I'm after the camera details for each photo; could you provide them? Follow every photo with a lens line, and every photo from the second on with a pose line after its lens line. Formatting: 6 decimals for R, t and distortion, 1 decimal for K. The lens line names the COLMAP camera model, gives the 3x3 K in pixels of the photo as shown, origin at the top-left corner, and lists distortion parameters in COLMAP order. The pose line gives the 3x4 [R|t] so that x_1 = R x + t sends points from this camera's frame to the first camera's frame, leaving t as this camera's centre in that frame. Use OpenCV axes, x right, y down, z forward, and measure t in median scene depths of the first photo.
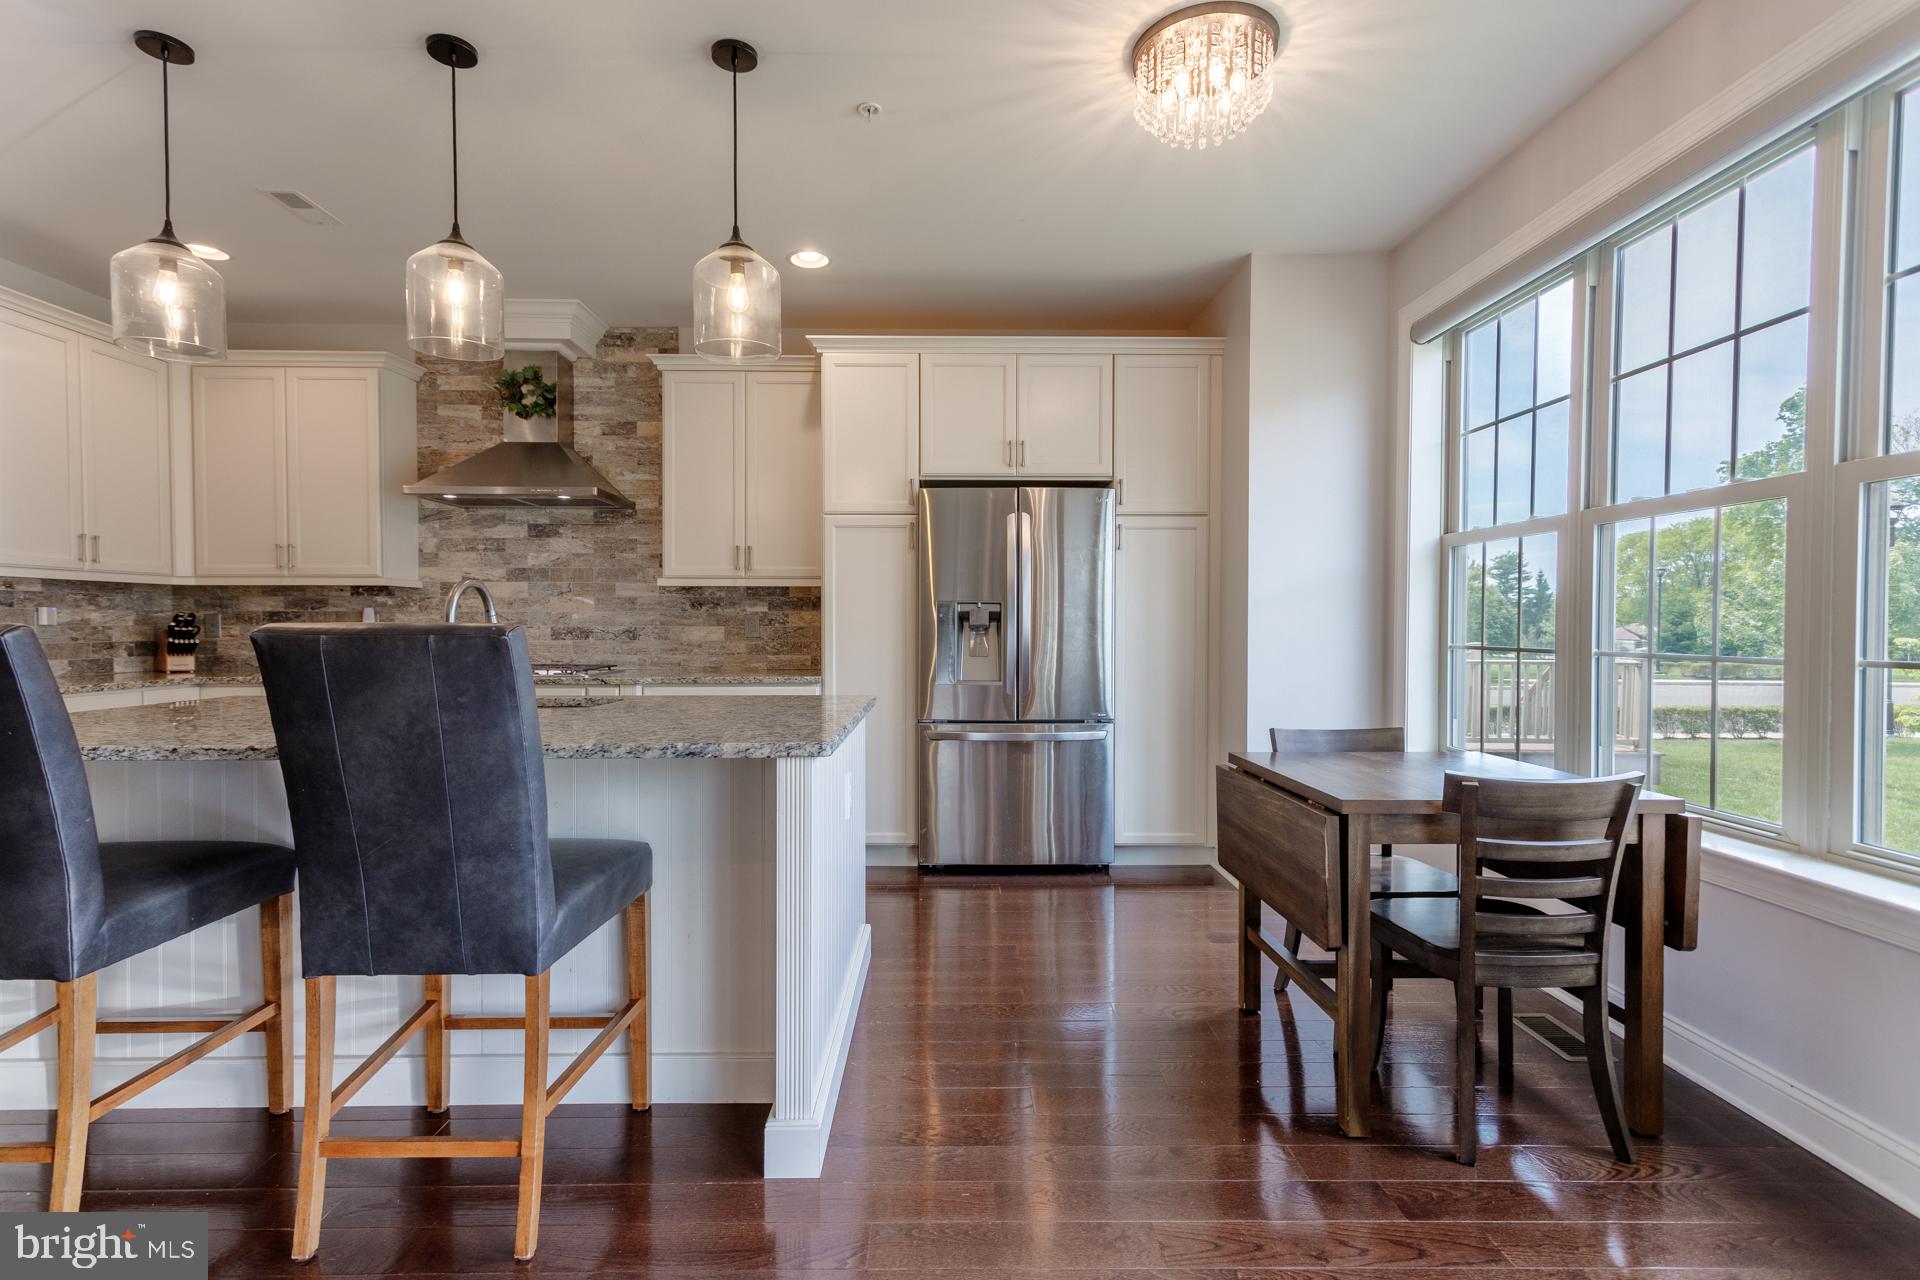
lens RADIAL K [[911.0, 0, 948.5], [0, 911.0, 638.3], [0, 0, 1]] dist [0.022192, -0.004081]
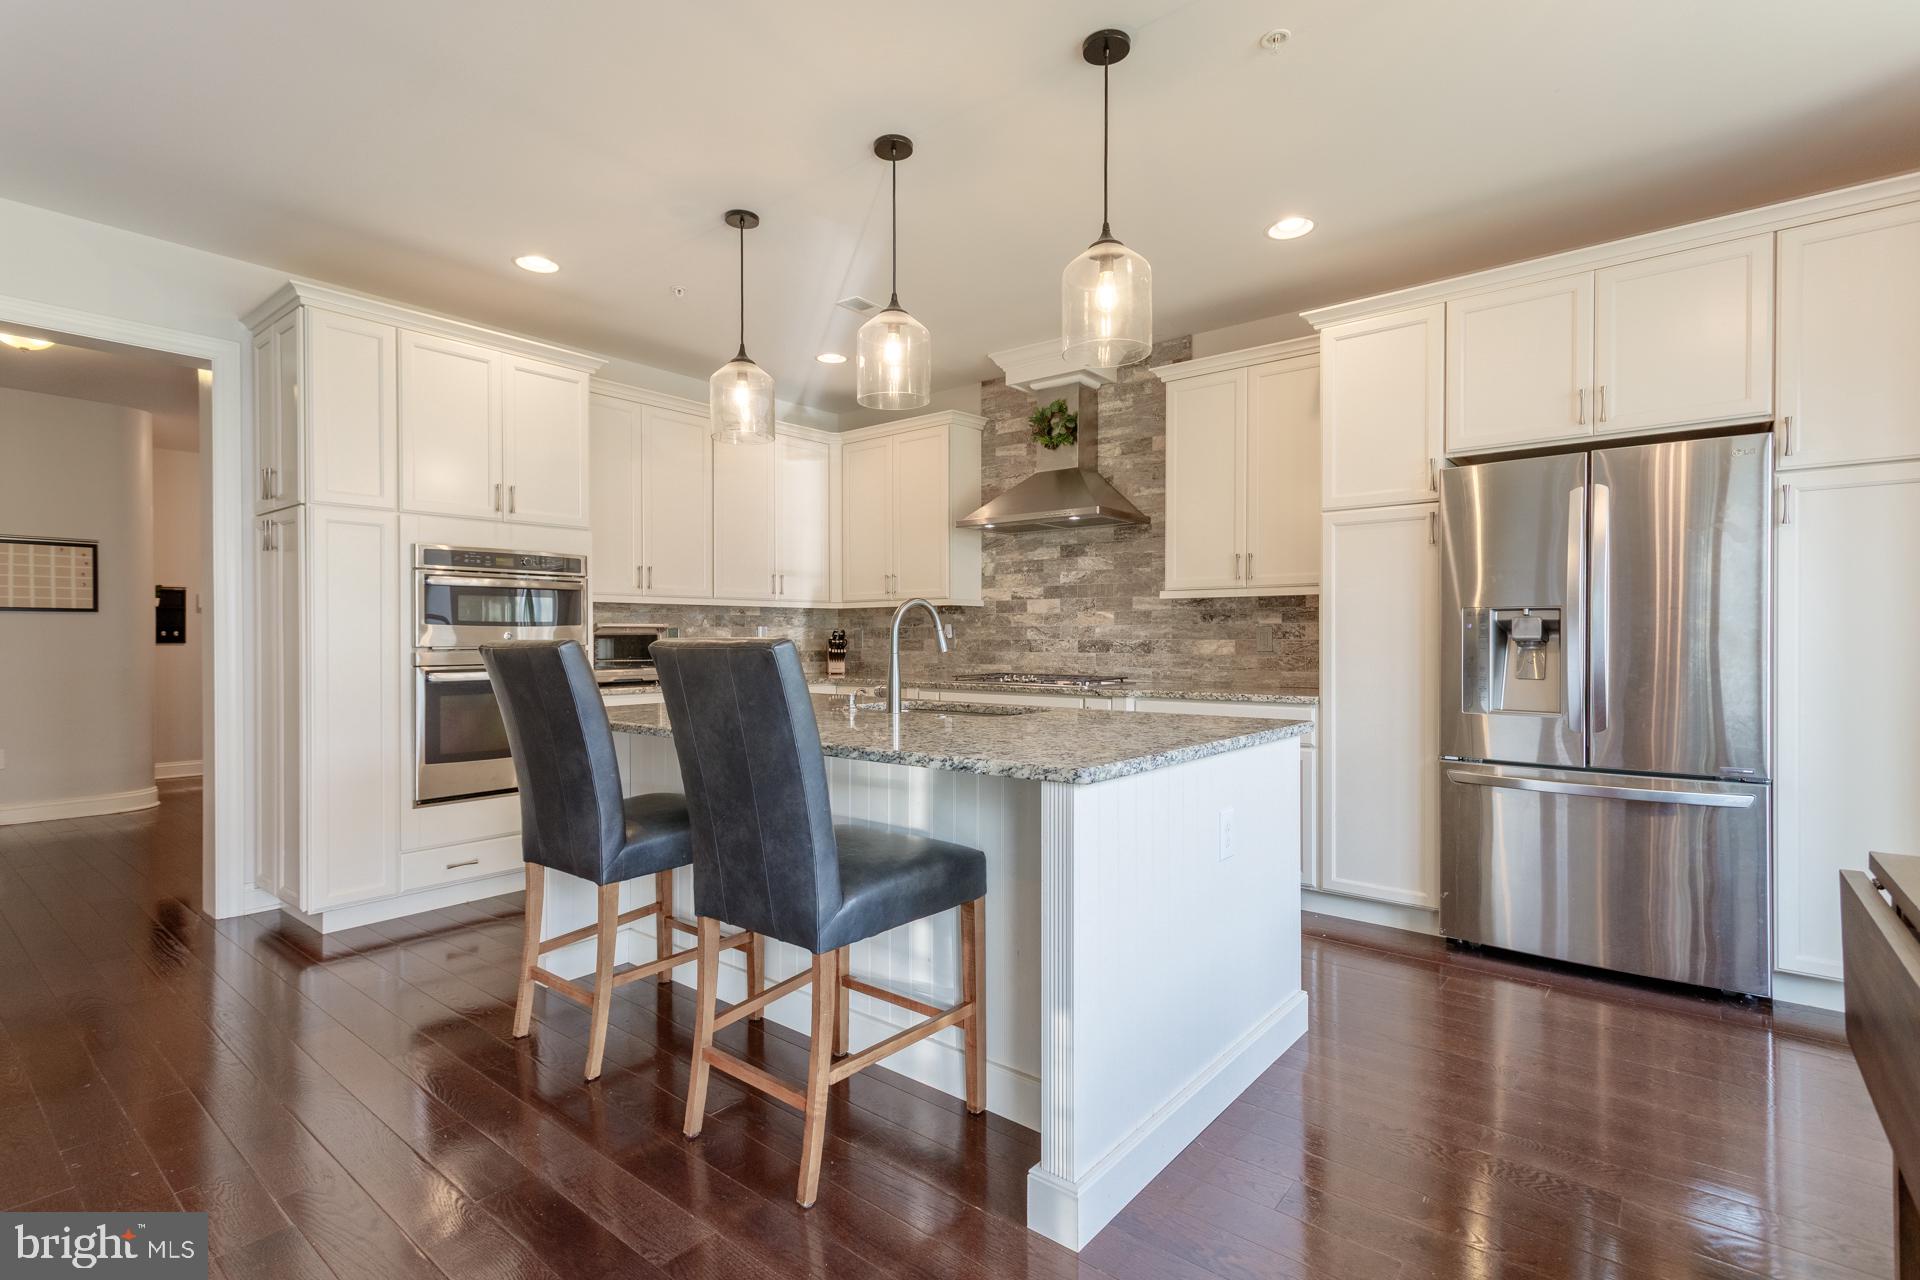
lens RADIAL K [[911.0, 0, 947.3], [0, 911.0, 638.1], [0, 0, 1]] dist [0.022192, -0.004081]
pose [[0.766005, -0.000901, -0.642834, 0.146465], [-0.008131, 0.999905, -0.011091, -0.001881], [0.642784, 0.013722, 0.765925, 0.093950]]
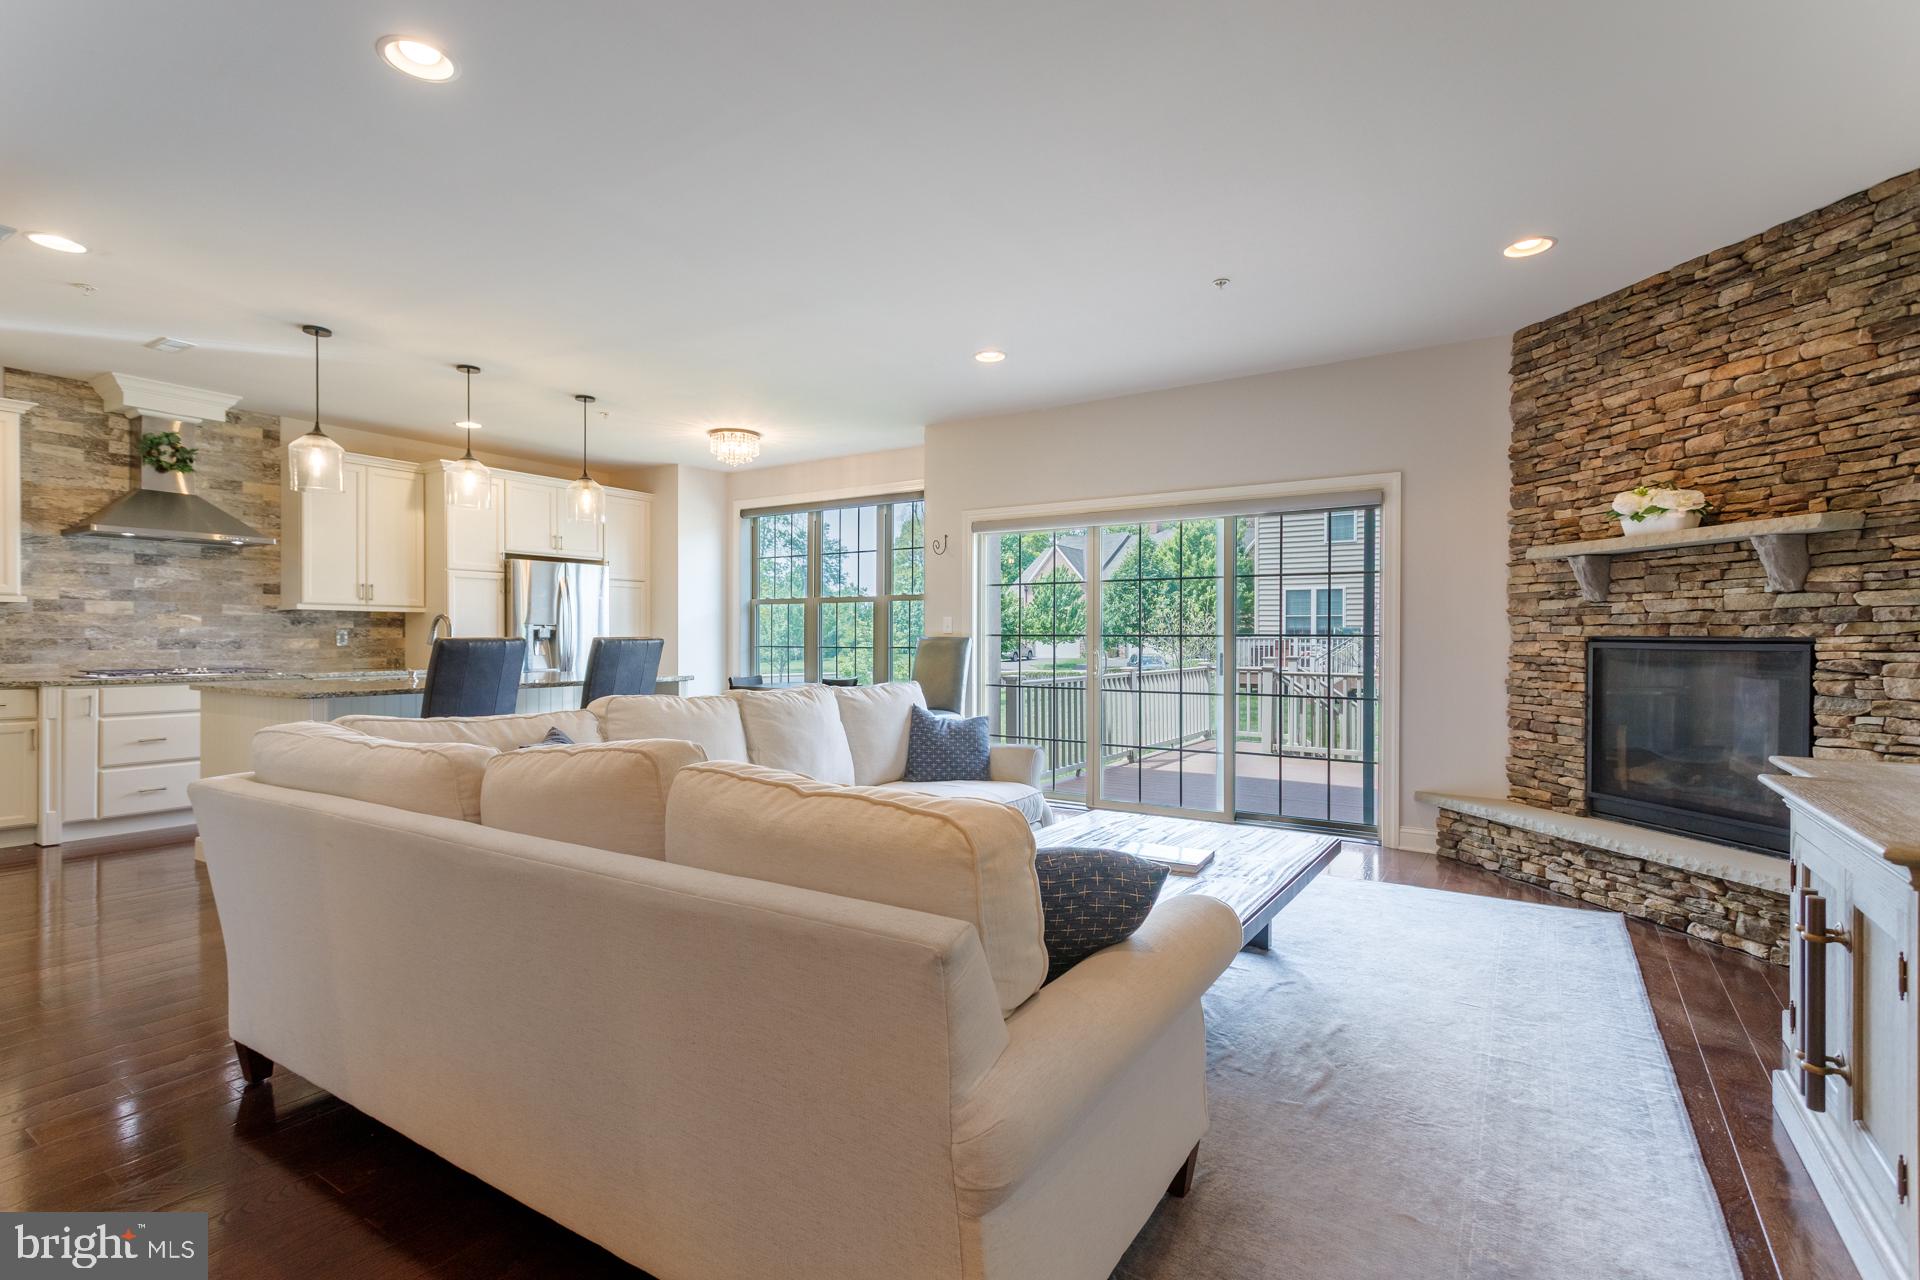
lens RADIAL K [[911.0, 0, 948.0], [0, 911.0, 641.0], [0, 0, 1]] dist [0.022192, -0.004081]
pose [[0.561198, -0.002530, 0.827678, -0.951389], [0.012519, 0.999907, -0.005432, 0.011582], [-0.827587, 0.013411, 0.561177, -0.627720]]
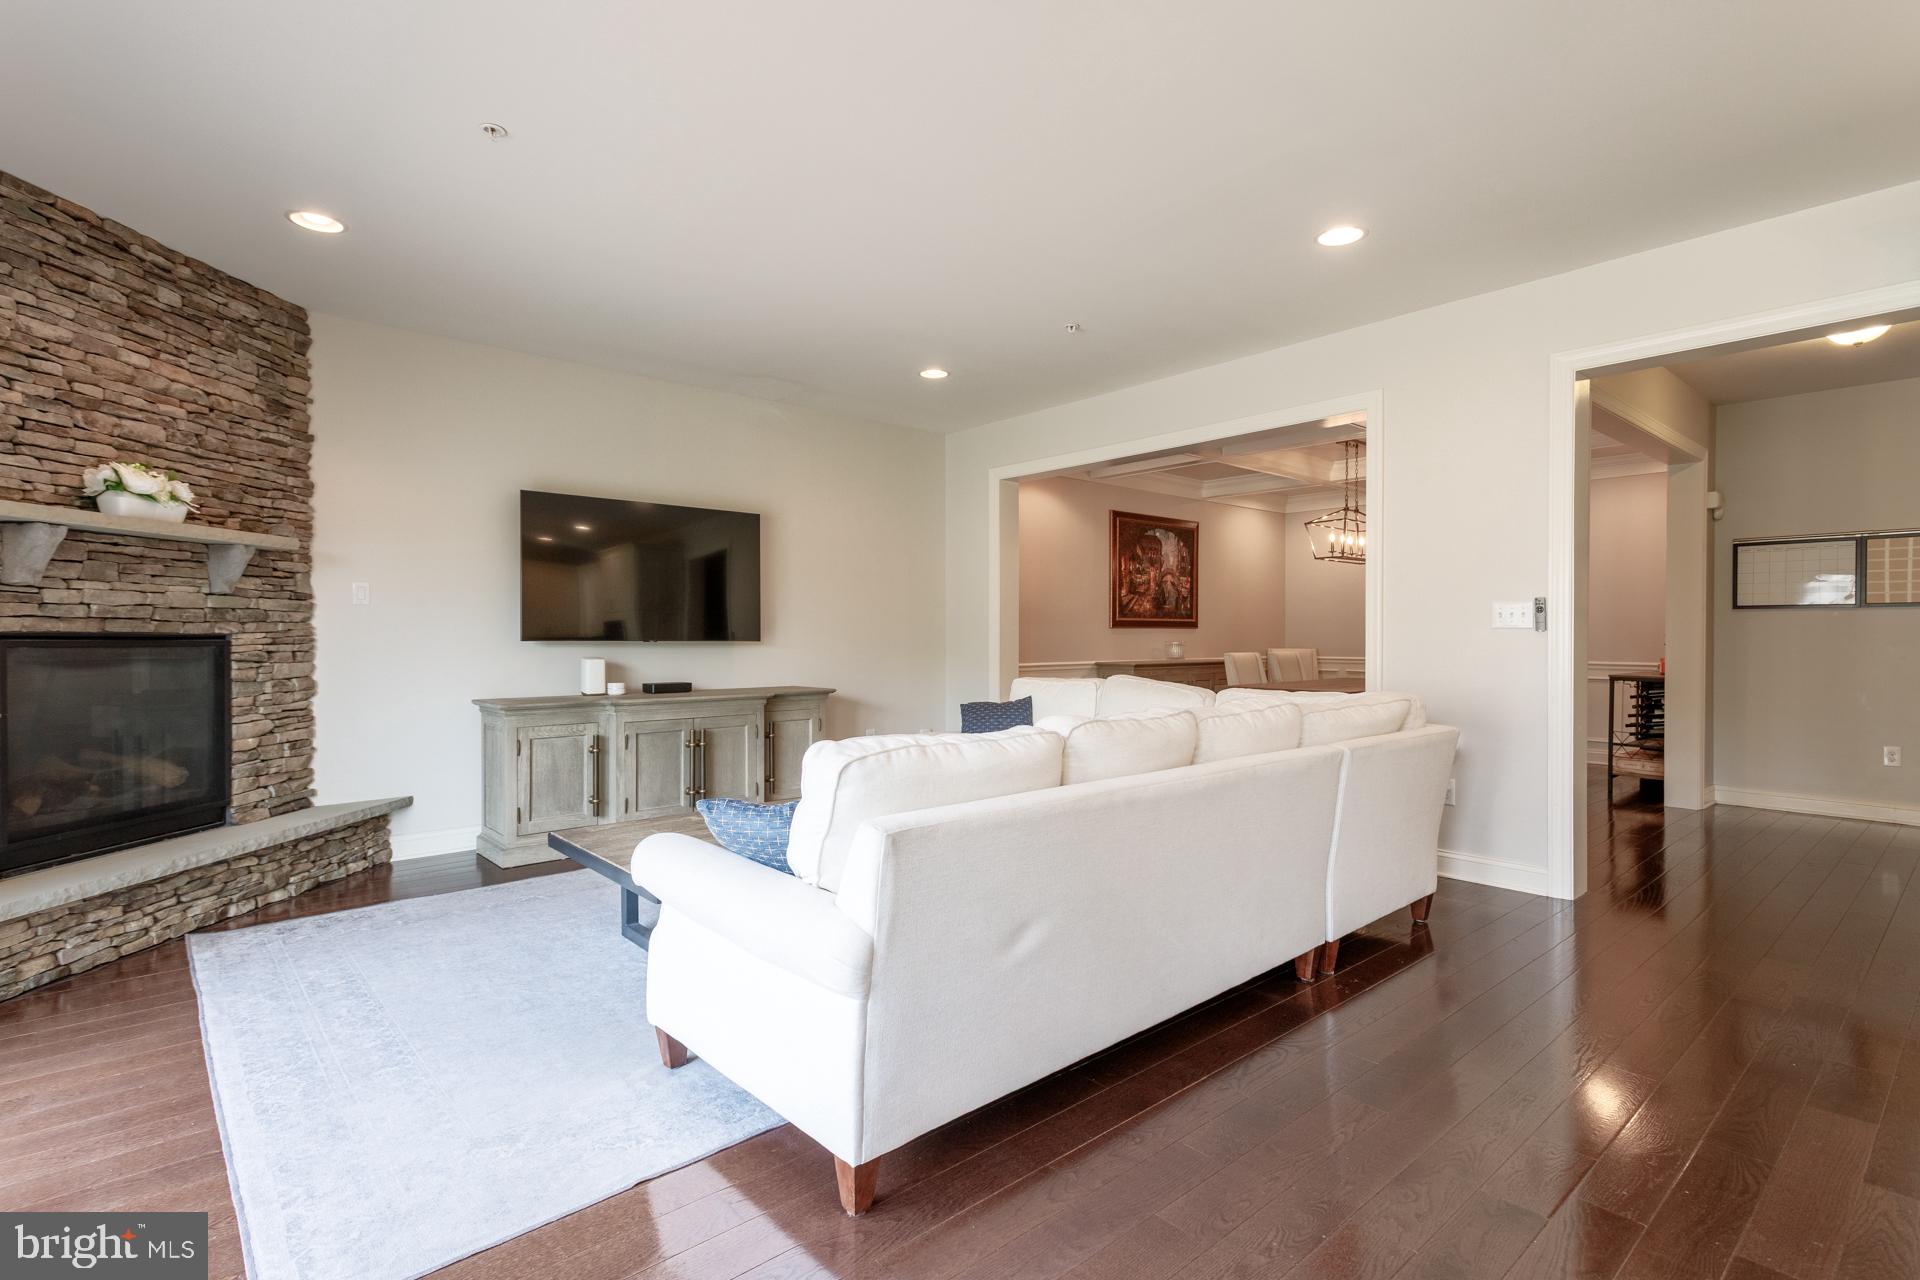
lens RADIAL K [[911.0, 0, 944.2], [0, 911.0, 639.6], [0, 0, 1]] dist [0.022192, -0.004081]
pose [[-0.762460, 0.002528, -0.647031, 0.134999], [-0.012133, 0.999761, 0.018204, -0.005748], [0.646922, 0.021730, -0.762247, 0.356670]]
